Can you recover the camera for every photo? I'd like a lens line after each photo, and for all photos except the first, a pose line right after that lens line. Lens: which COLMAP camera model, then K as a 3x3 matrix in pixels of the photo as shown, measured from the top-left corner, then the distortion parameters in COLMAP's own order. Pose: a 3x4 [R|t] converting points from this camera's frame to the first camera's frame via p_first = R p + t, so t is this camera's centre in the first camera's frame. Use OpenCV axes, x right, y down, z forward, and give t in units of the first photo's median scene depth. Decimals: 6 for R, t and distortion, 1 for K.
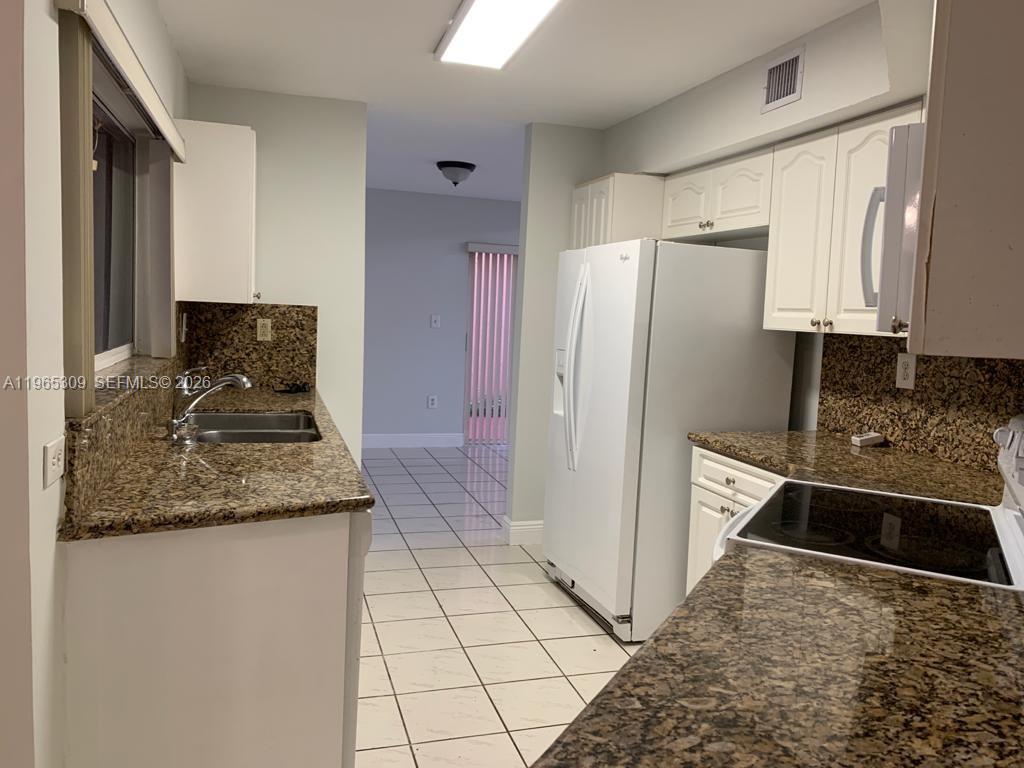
lens RADIAL K [[786.9, 0, 512.0], [0, 786.9, 384.0], [0, 0, 1]] dist [0.050226, -0.062892]
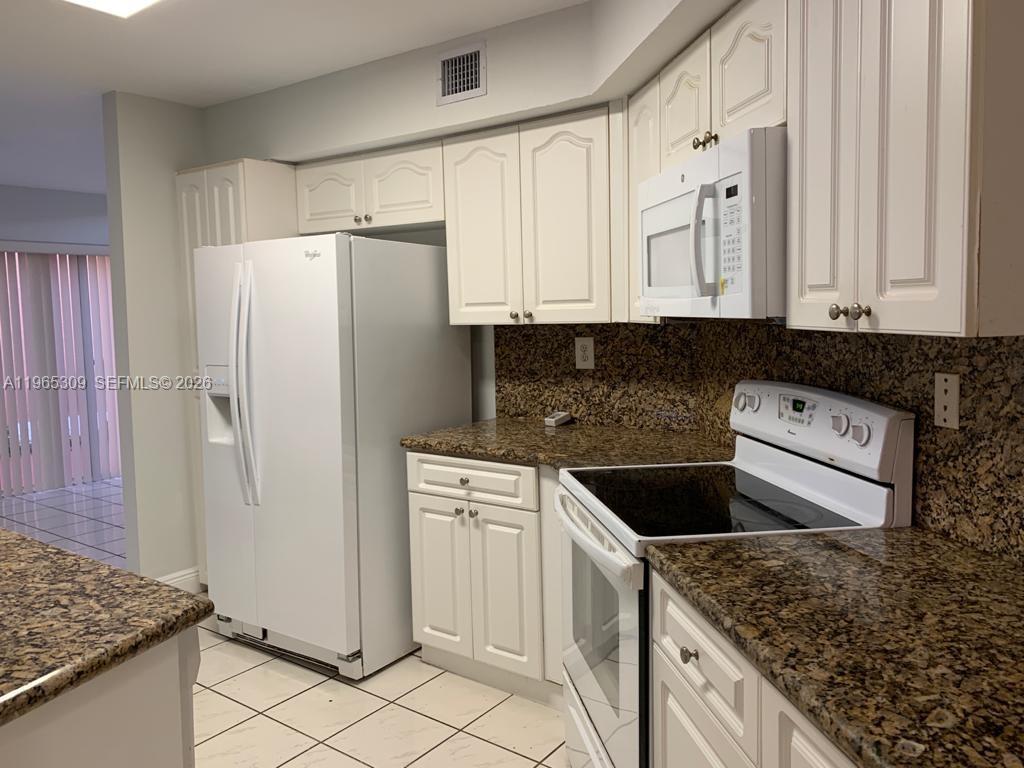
lens RADIAL K [[786.9, 0, 512.0], [0, 786.9, 384.0], [0, 0, 1]] dist [0.050226, -0.062892]
pose [[0.808549, -0.116482, 0.576785, -0.218372], [0.112530, 0.992729, 0.042736, -0.031064], [-0.577569, 0.030351, 0.815778, 0.160209]]
